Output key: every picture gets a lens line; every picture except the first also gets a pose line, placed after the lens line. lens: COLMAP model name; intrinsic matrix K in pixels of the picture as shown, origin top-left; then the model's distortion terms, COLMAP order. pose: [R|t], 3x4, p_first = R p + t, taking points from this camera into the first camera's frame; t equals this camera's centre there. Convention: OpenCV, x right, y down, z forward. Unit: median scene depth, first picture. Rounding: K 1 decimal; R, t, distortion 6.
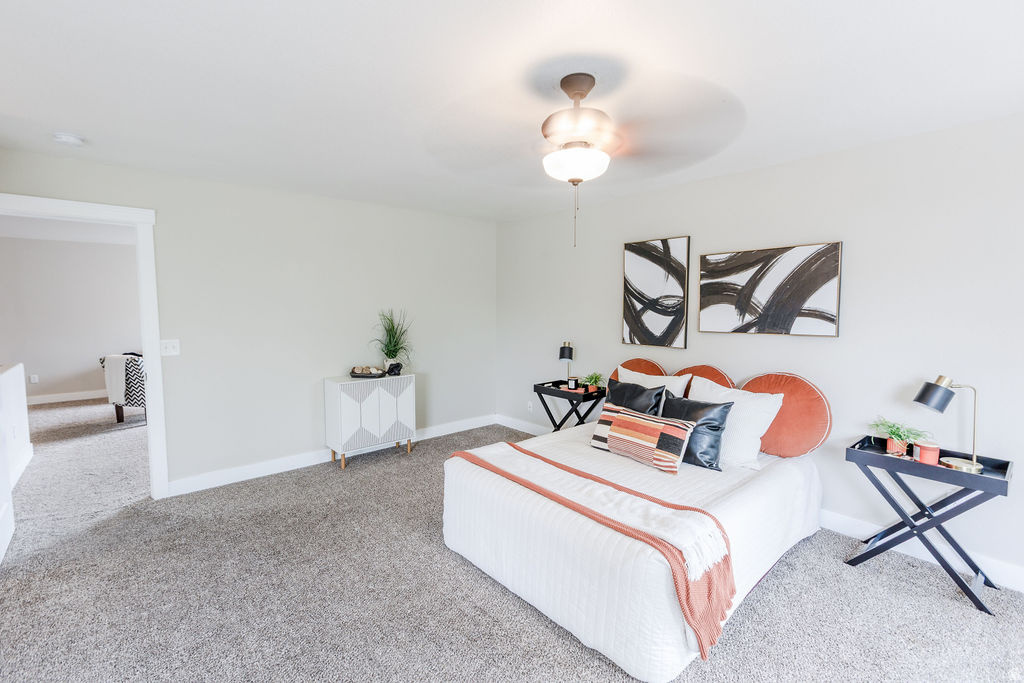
lens RADIAL K [[449.4, 0, 509.1], [0, 449.4, 337.7], [0, 0, 1]] dist [-0.000991, -0.000008]
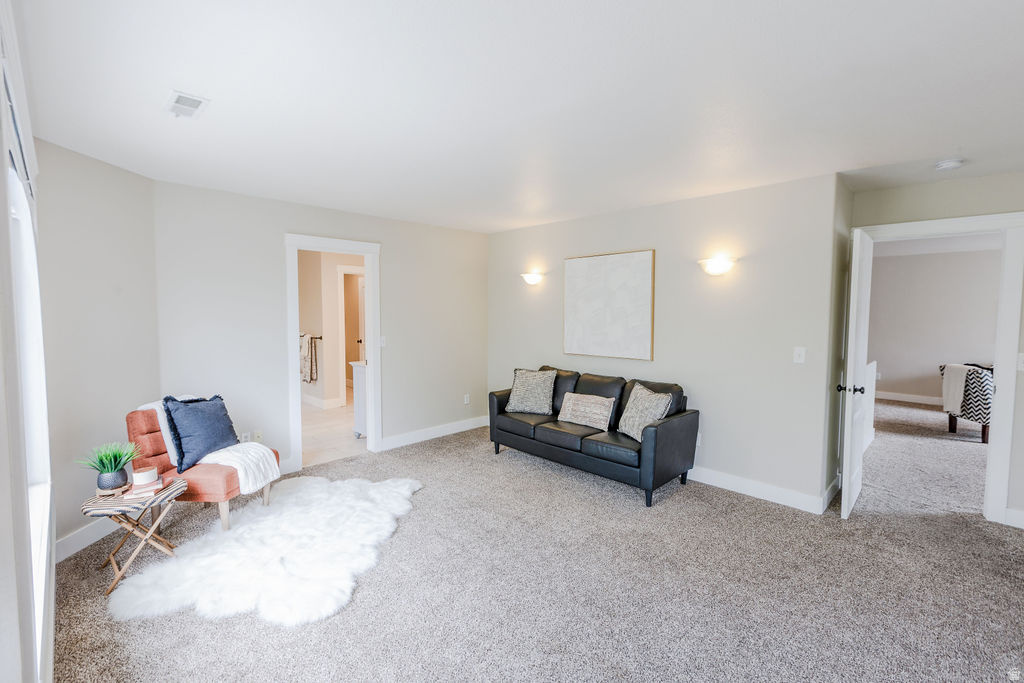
lens RADIAL K [[449.4, 0, 509.1], [0, 449.4, 337.7], [0, 0, 1]] dist [-0.000991, -0.000008]
pose [[0.073676, 0.063201, -0.995278, 0.045094], [-0.084135, 0.994826, 0.056945, 0.009931], [0.993727, 0.079543, 0.078612, -0.090492]]
